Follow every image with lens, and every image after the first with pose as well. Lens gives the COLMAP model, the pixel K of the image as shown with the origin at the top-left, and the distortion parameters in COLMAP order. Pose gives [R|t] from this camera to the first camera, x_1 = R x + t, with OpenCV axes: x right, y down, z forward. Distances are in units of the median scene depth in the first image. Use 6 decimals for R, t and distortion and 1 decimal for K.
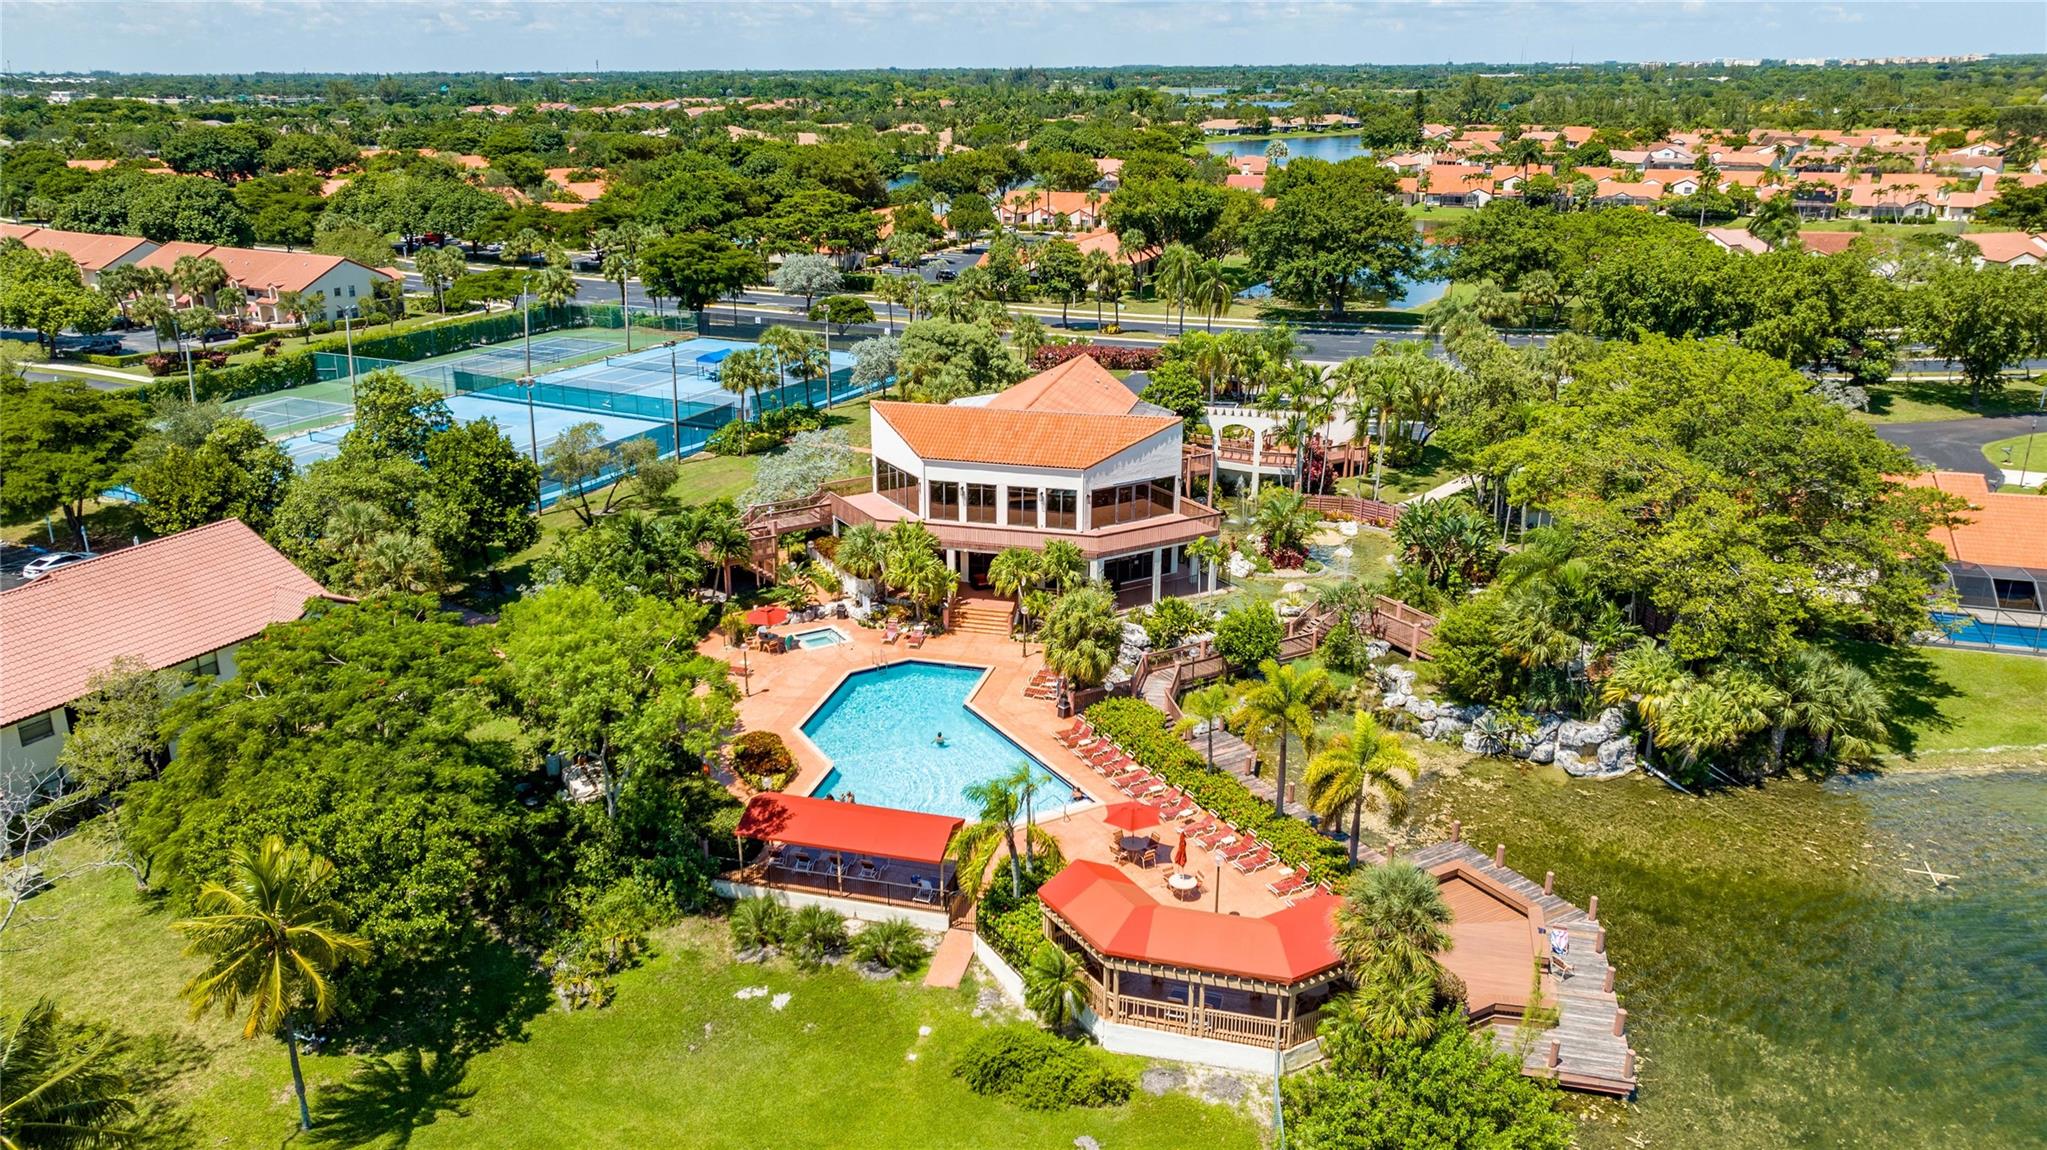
lens RADIAL K [[1465.7, 0, 976.4], [0, 1465.7, 572.6], [0, 0, 1]] dist [-0.028756, 0.055750]
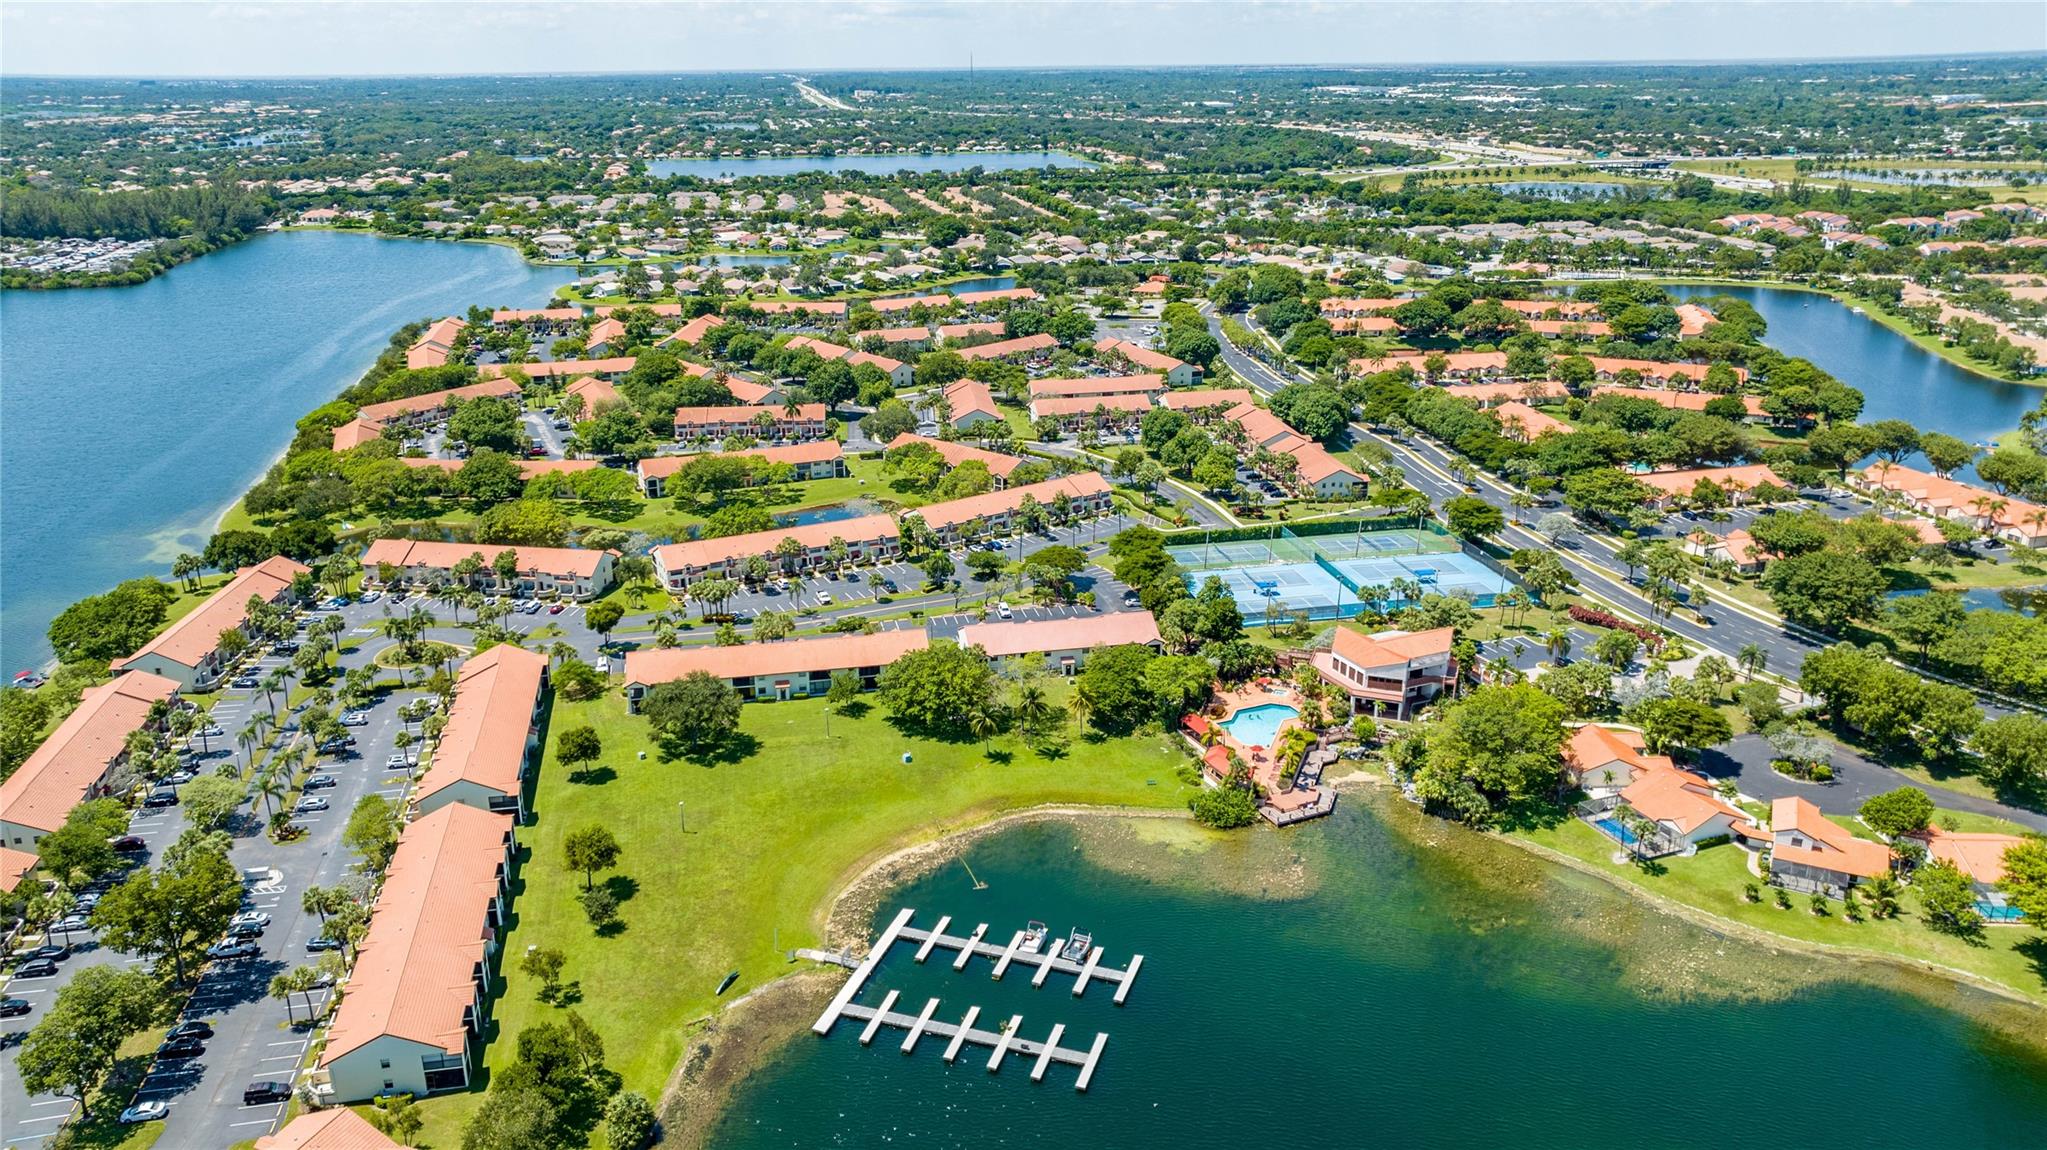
lens RADIAL K [[1465.7, 0, 976.4], [0, 1465.7, 572.6], [0, 0, 1]] dist [-0.028756, 0.055750]
pose [[0.635199, 0.258241, -0.727897, 1.743226], [-0.248819, 0.960621, 0.123675, -0.441116], [0.731171, 0.102556, 0.674441, -1.706836]]
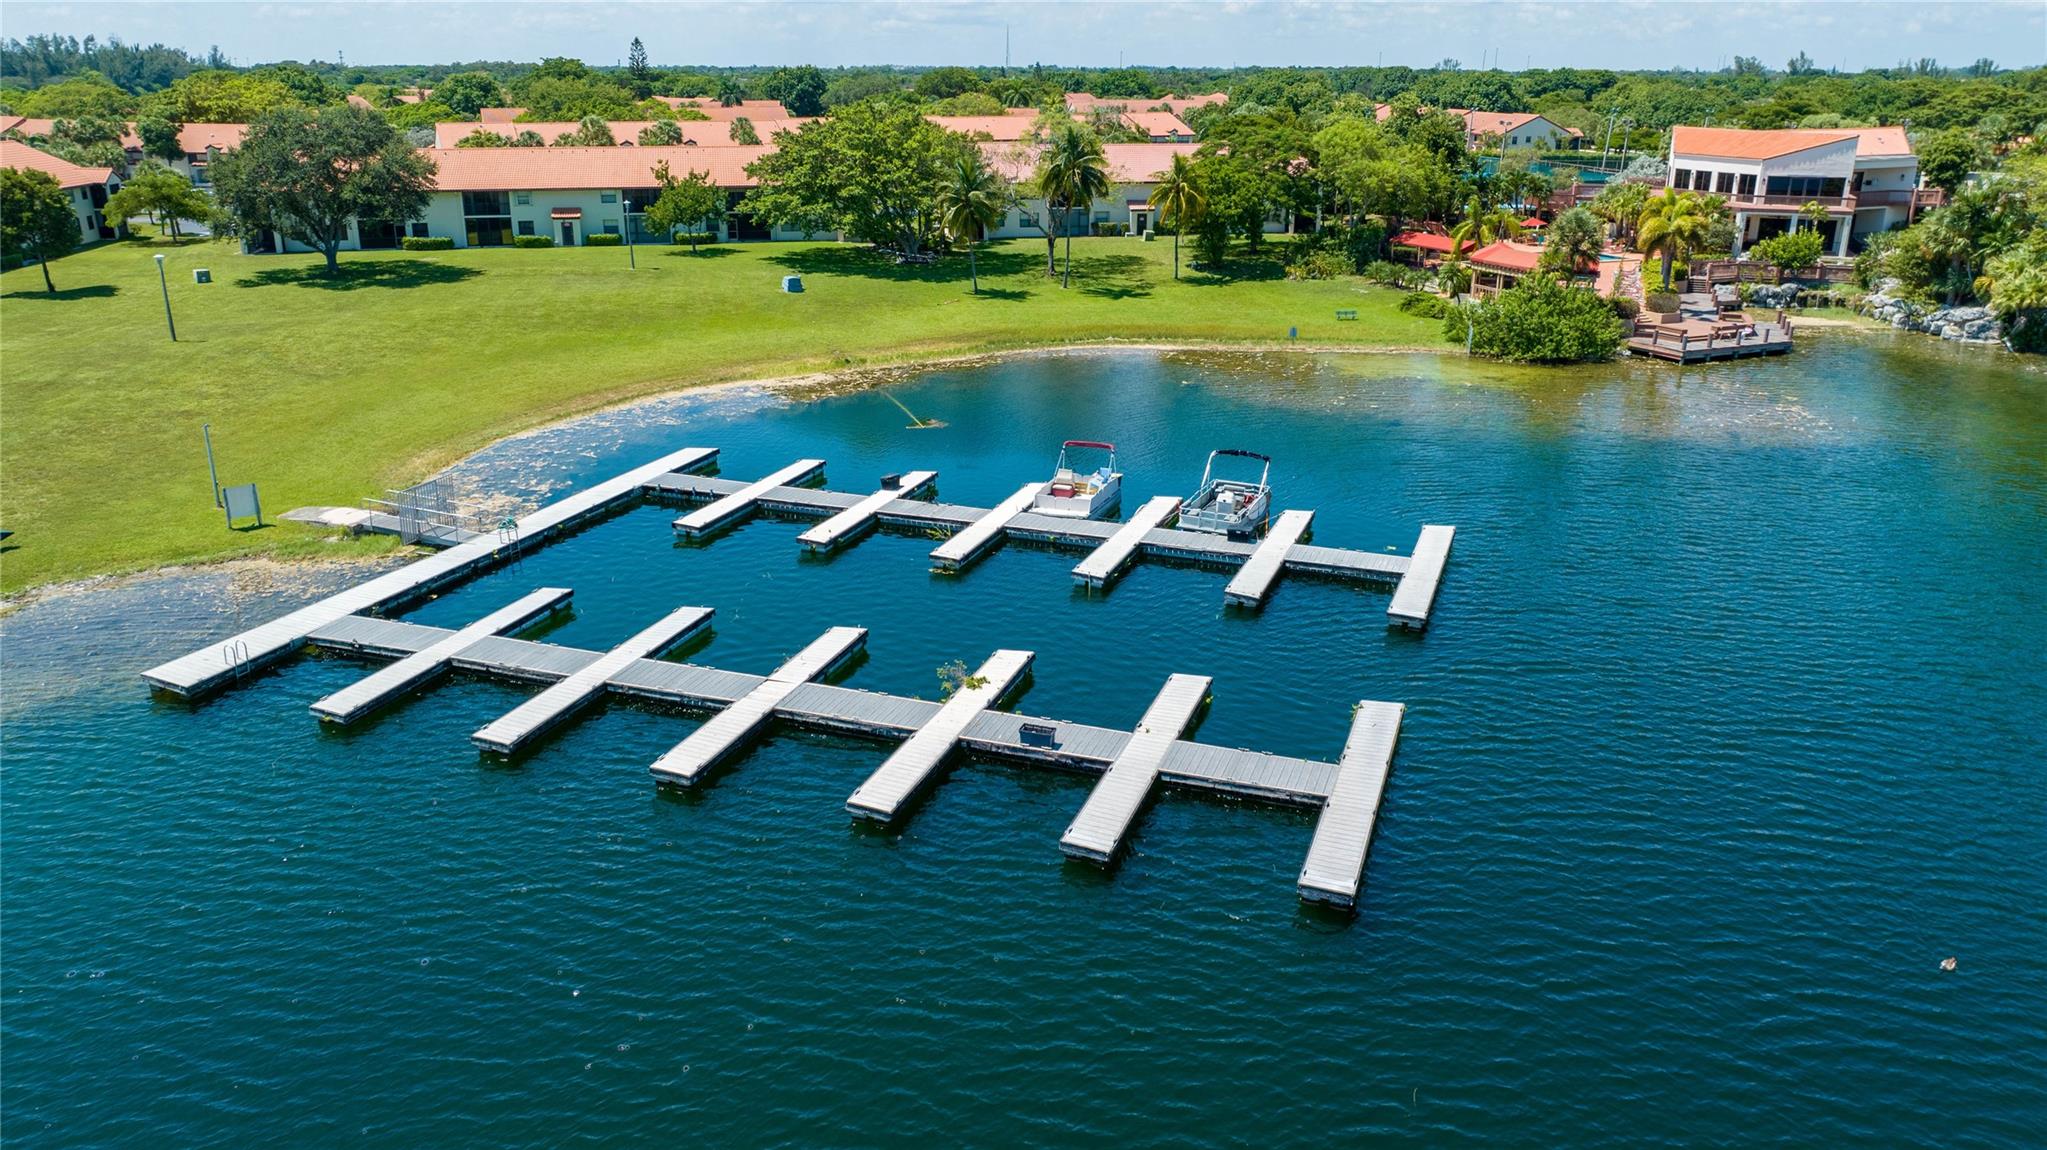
lens RADIAL K [[1446.0, 0, 1023.5], [0, 1446.0, 575.0], [0, 0, 1]] dist [-0.086613, 0.101666]
pose [[0.638222, 0.262626, -0.723671, 0.748027], [-0.255766, 0.958953, 0.122446, 0.350187], [0.726124, 0.106943, 0.679196, -0.488983]]
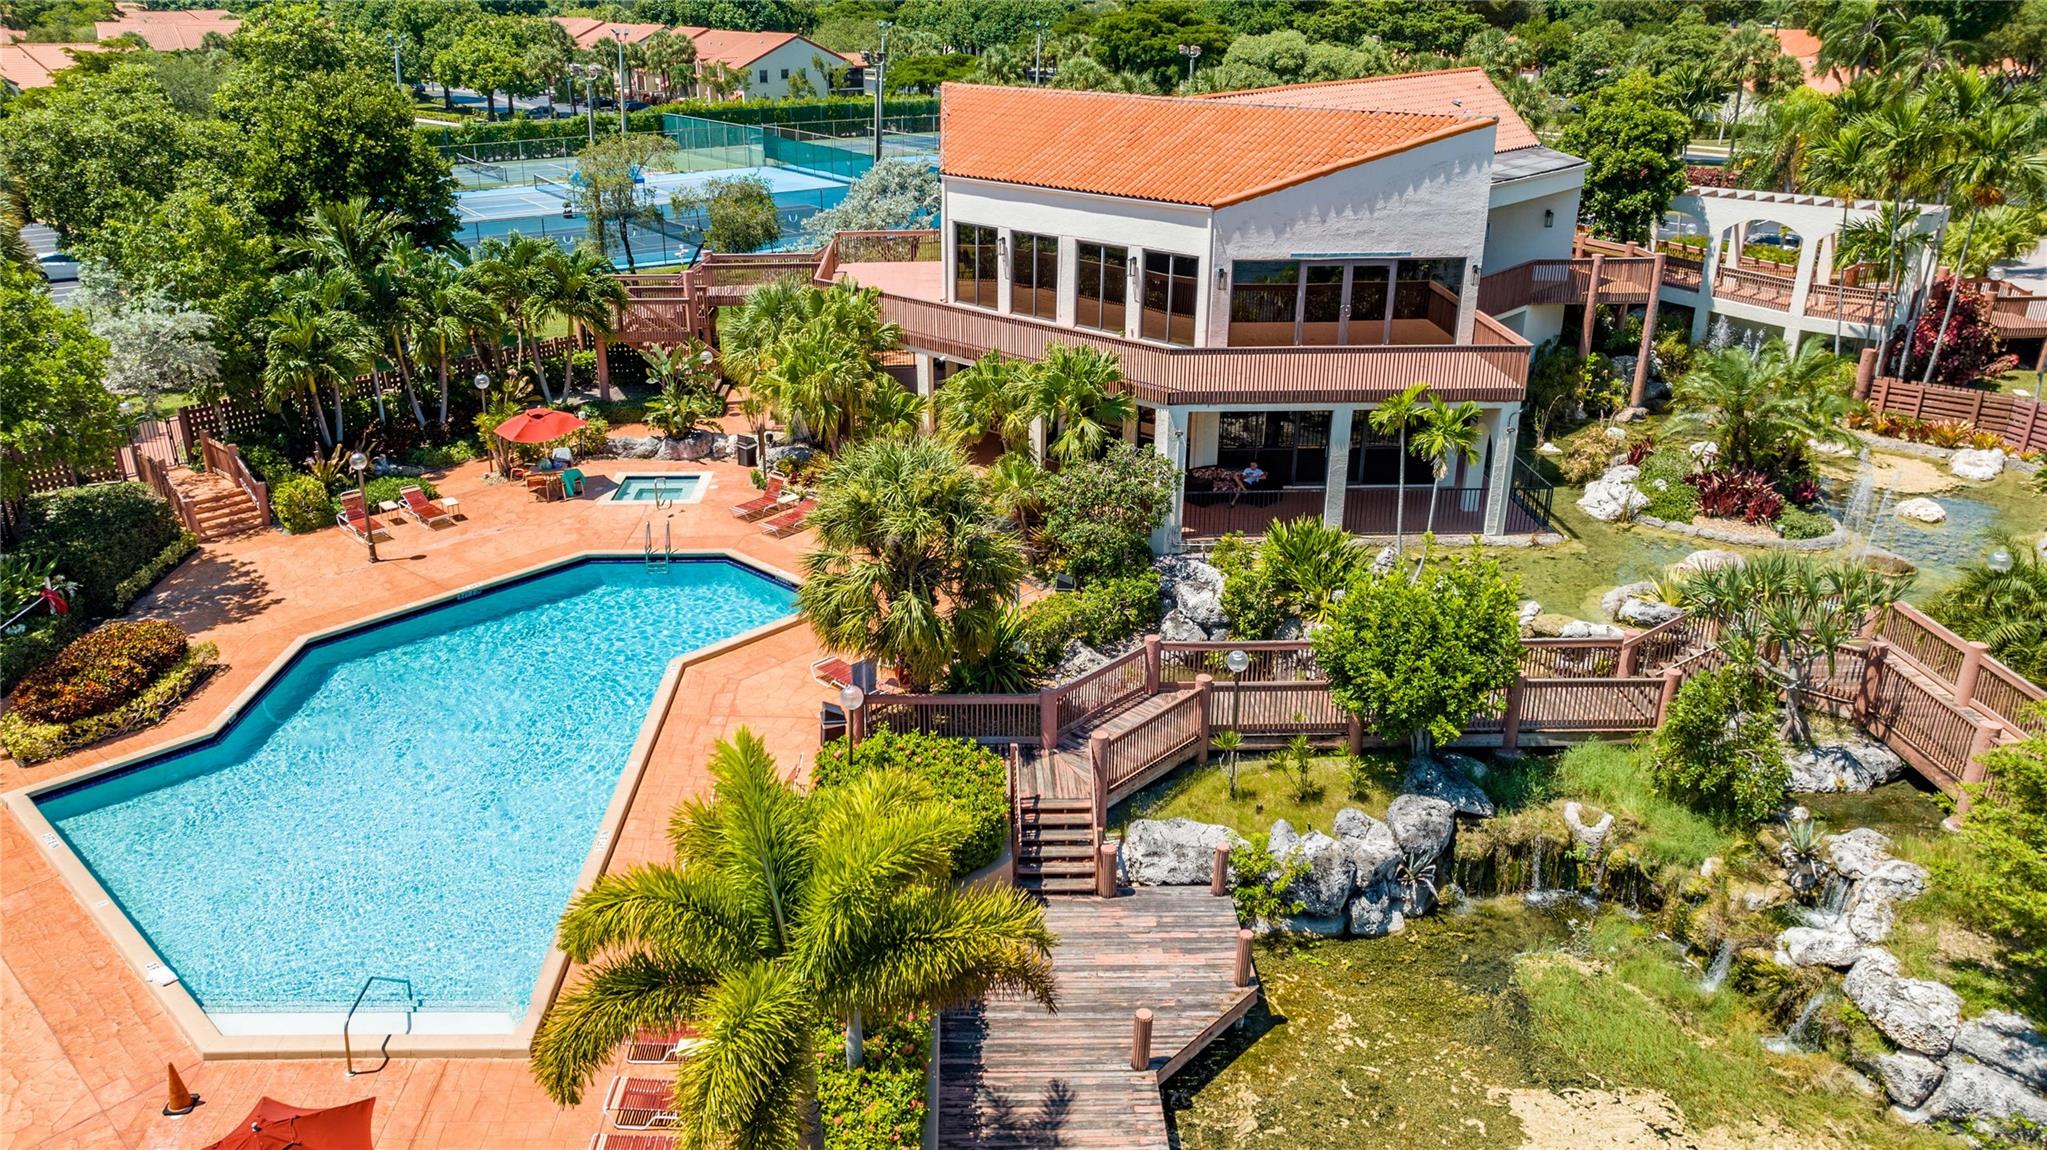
lens RADIAL K [[1465.7, 0, 976.4], [0, 1465.7, 572.6], [0, 0, 1]] dist [-0.028756, 0.055750]
pose [[0.880185, 0.180366, -0.439025, 0.221713], [-0.155751, 0.983521, 0.091802, 0.008082], [0.448348, -0.012424, 0.893773, 0.569255]]
